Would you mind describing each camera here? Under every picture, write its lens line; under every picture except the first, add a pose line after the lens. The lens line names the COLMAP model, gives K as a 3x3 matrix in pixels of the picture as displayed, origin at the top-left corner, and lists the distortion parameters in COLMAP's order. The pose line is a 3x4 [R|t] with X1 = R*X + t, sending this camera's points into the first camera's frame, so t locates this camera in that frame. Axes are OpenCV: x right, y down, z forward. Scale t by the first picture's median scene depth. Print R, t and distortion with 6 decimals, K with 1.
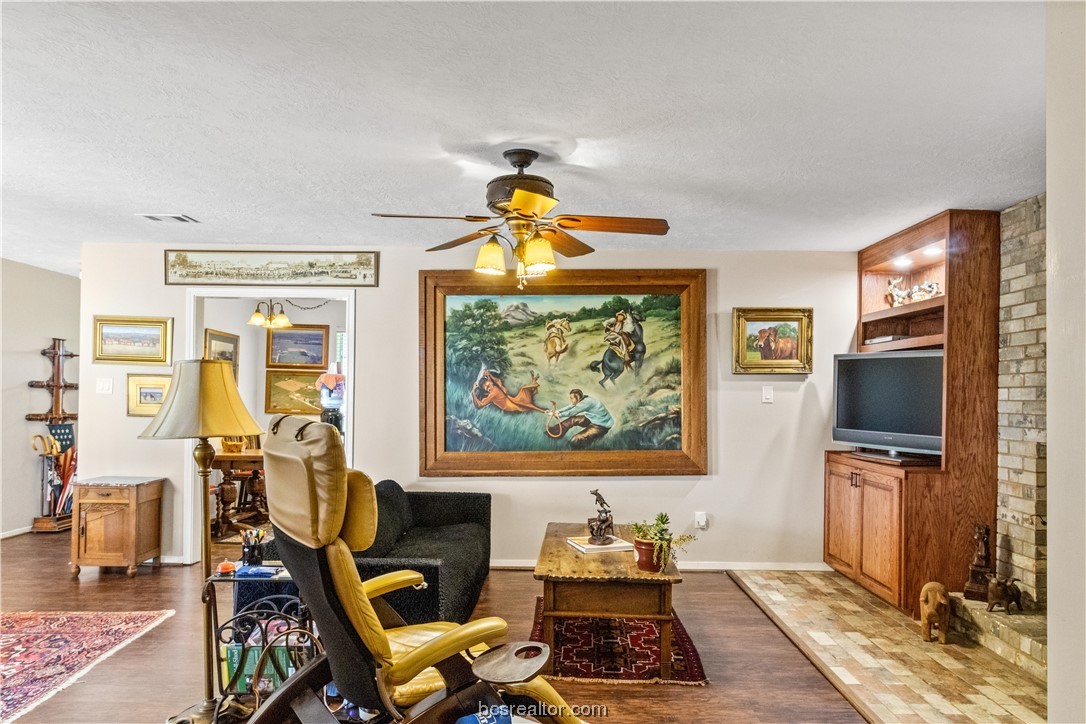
lens RADIAL K [[705.1, 0, 544.2], [0, 705.1, 381.7], [0, 0, 1]] dist [-0.000089, 0.000036]
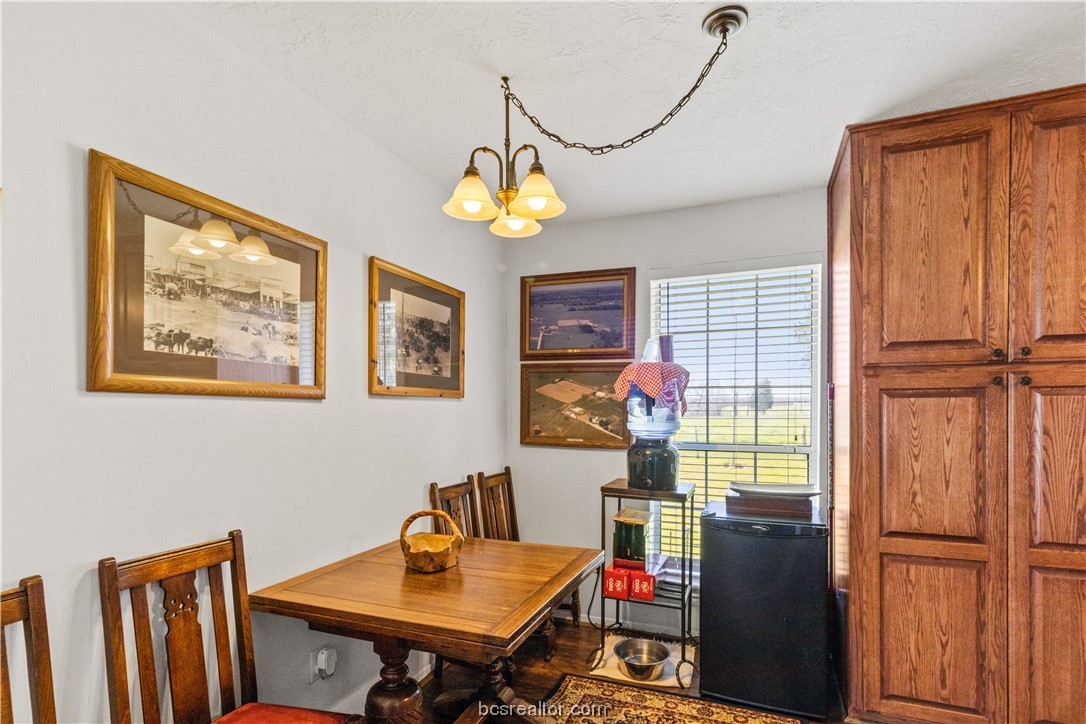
lens RADIAL K [[517.3, 0, 542.9], [0, 517.3, 388.3], [0, 0, 1]] dist [0.001259, 0.000606]
pose [[0.927755, -0.028704, -0.372085, -0.232555], [0.025487, 0.999583, -0.013562, 0.007718], [0.372320, 0.003099, 0.928099, 0.640834]]
